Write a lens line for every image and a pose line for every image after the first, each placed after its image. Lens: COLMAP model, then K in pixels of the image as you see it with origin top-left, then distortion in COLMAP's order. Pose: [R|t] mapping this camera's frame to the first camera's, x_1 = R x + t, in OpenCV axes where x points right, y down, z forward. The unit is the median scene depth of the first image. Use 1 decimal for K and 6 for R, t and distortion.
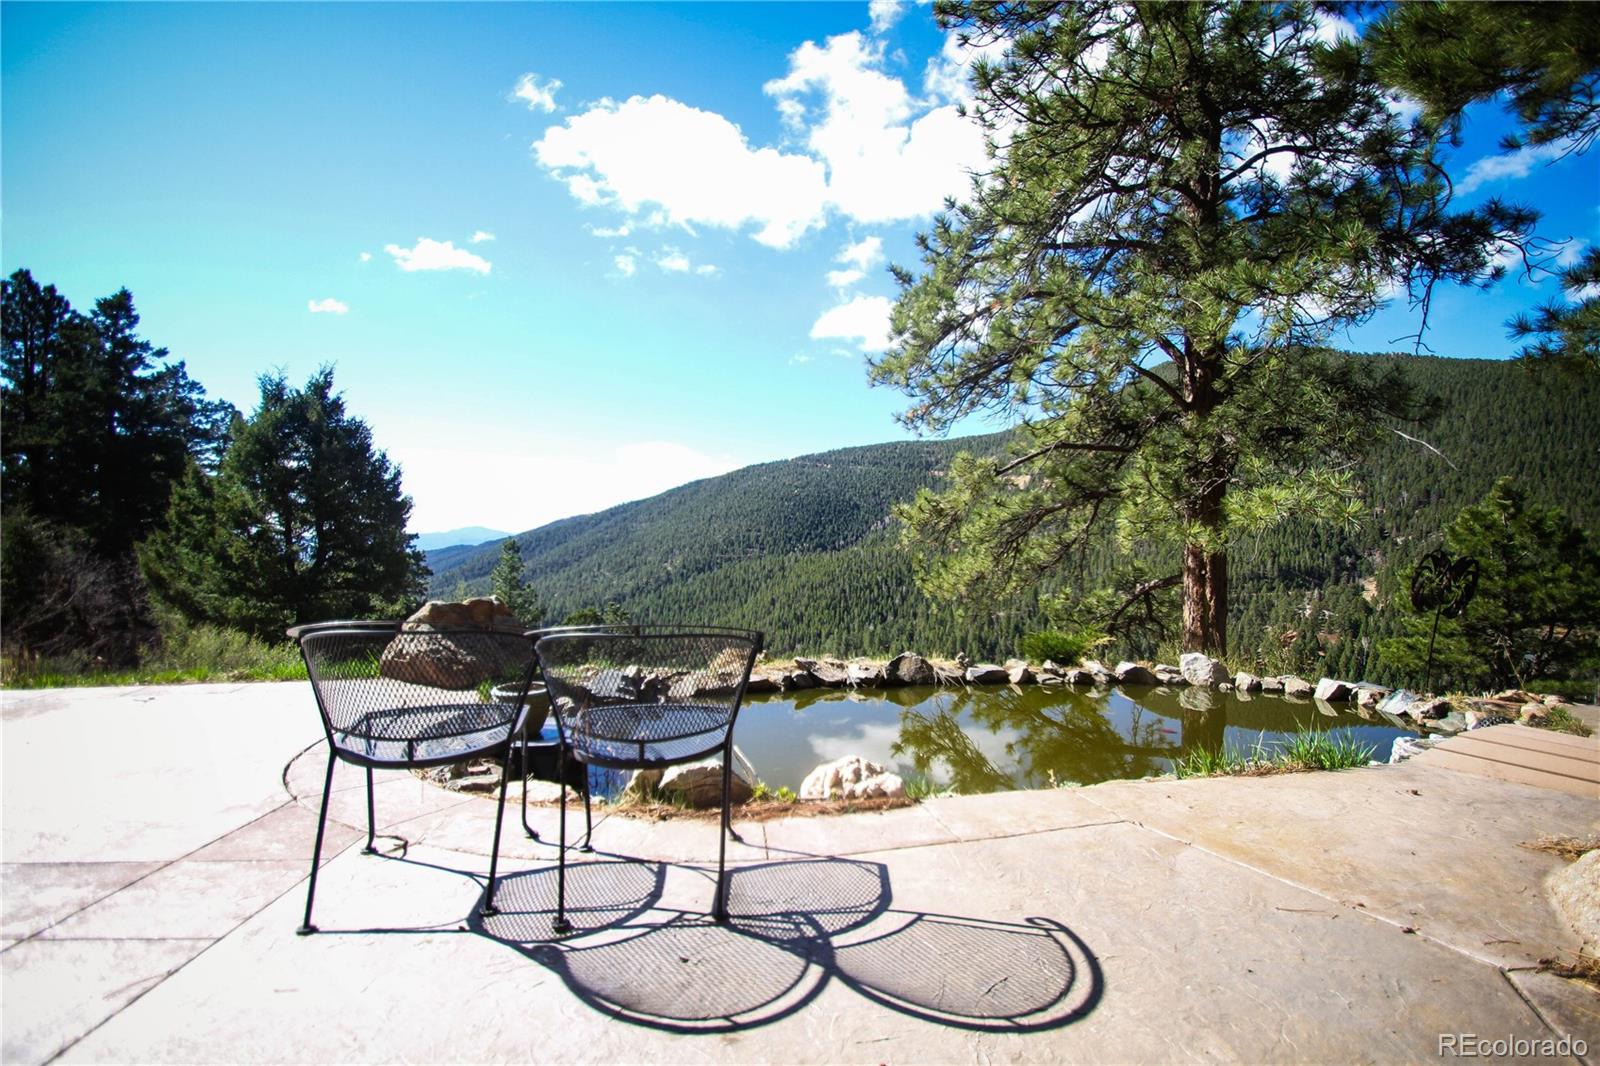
lens RADIAL K [[742.5, 0, 820.1], [0, 742.5, 545.8], [0, 0, 1]] dist [0.015114, -0.018951]
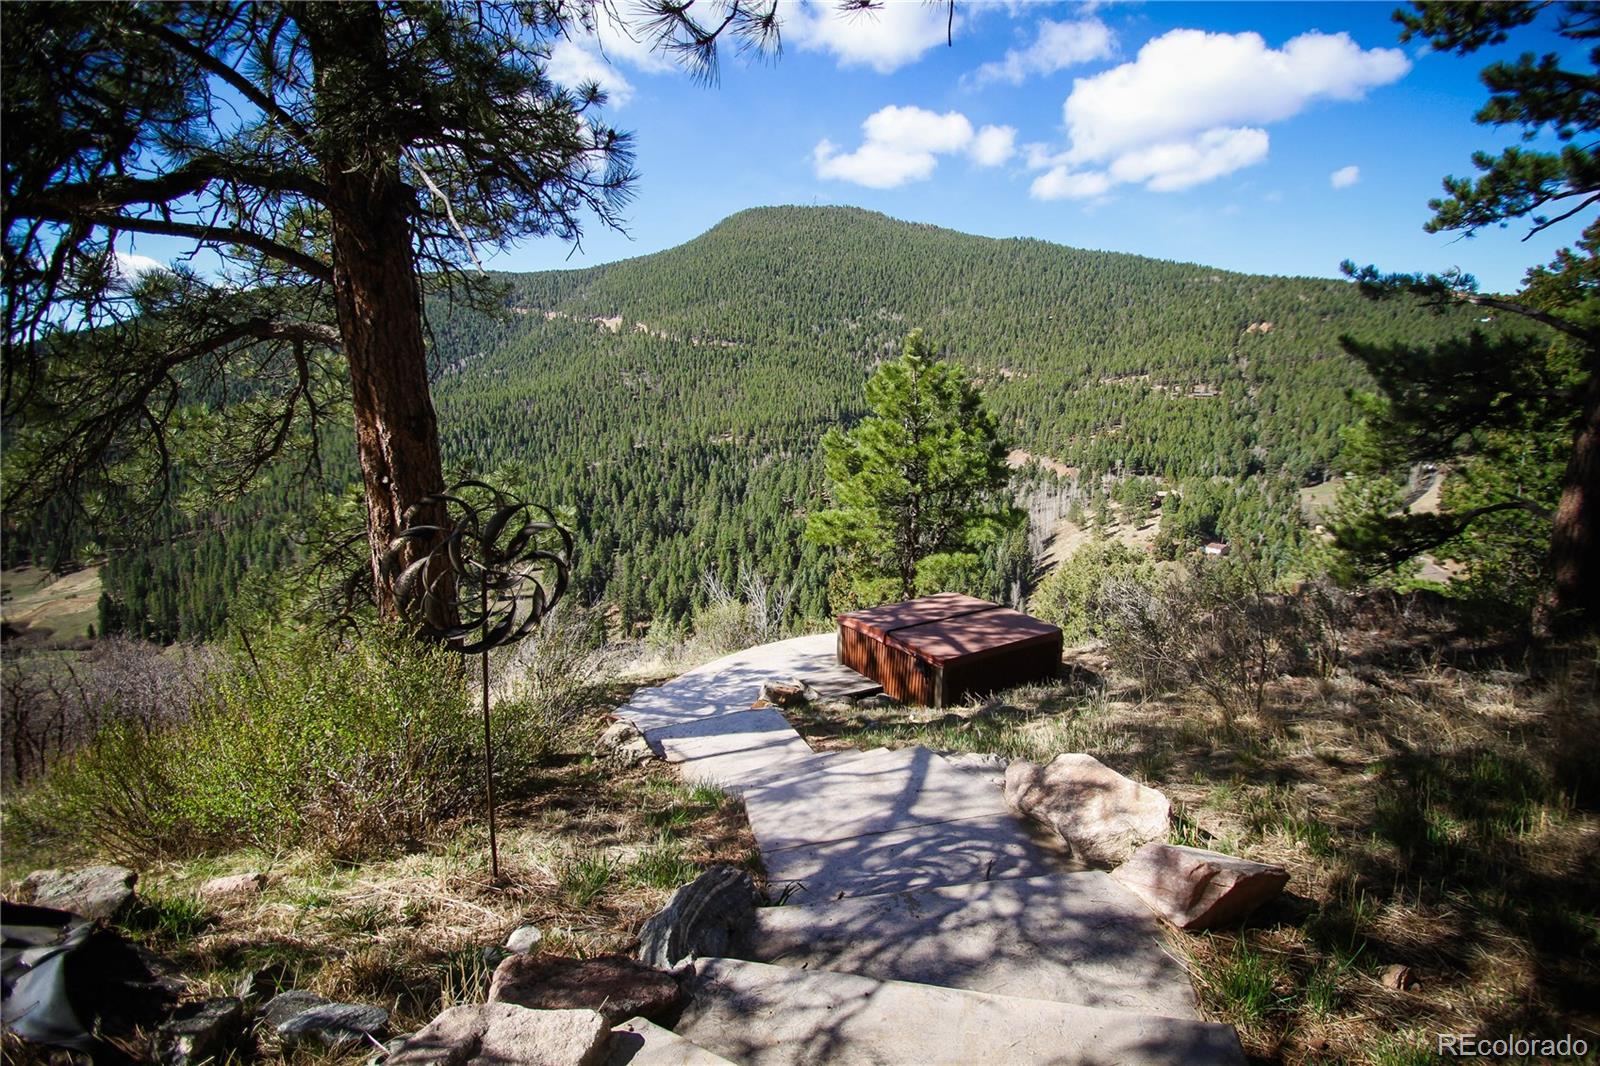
lens RADIAL K [[742.5, 0, 820.1], [0, 742.5, 545.8], [0, 0, 1]] dist [0.015114, -0.018951]
pose [[0.865730, -0.103744, 0.489641, 0.359797], [0.002772, 0.979261, 0.202582, -0.018797], [-0.500503, -0.174024, 0.848064, 0.254610]]
